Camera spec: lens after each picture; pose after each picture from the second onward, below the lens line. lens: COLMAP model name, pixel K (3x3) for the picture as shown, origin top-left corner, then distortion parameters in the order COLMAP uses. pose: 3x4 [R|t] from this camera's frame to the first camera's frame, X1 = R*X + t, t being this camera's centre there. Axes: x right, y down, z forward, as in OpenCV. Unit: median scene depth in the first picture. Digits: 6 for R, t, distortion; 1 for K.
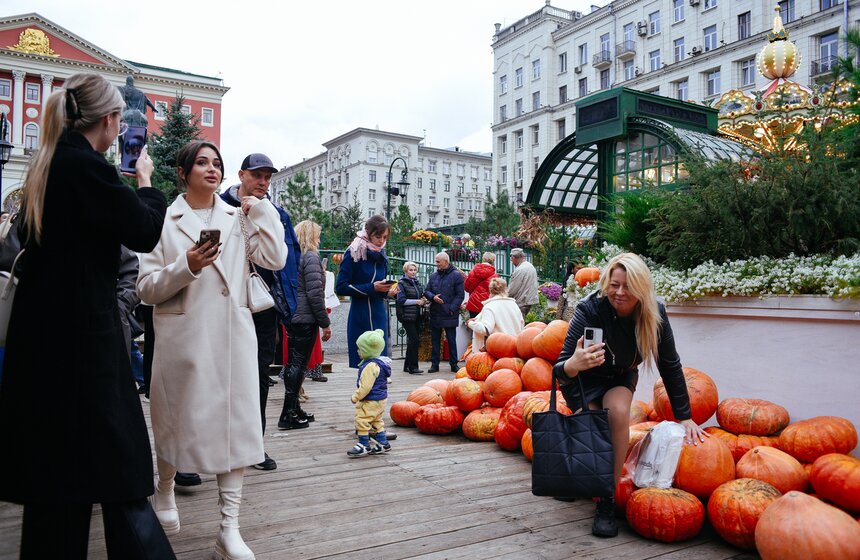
lens RADIAL K [[691.8, 0, 430.0], [0, 691.8, 280.0], [0, 0, 1]] dist [-0.081449, 0.076821]
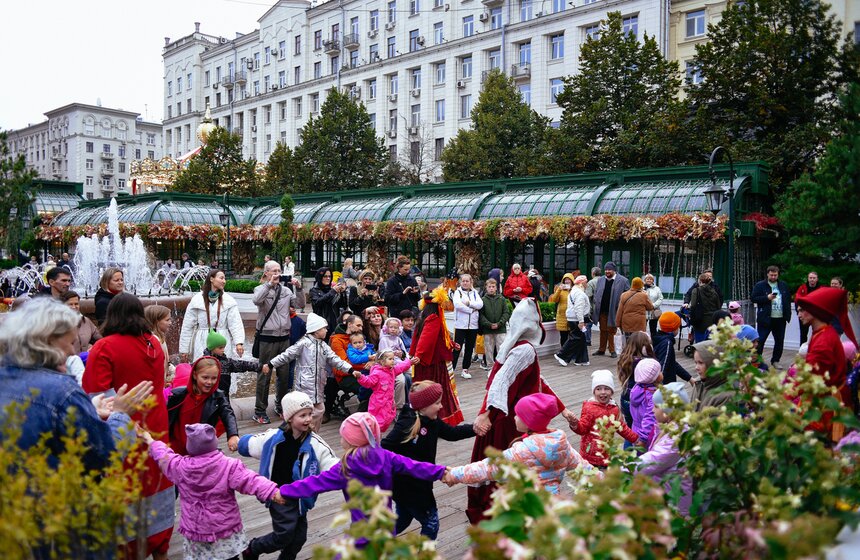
lens RADIAL K [[691.8, 0, 430.0], [0, 691.8, 280.0], [0, 0, 1]] dist [-0.081449, 0.076821]
pose [[0.956538, 0.003399, 0.291587, 0.125421], [-0.019160, 0.998504, 0.051216, -0.005164], [-0.290977, -0.054577, 0.955172, -0.217317]]
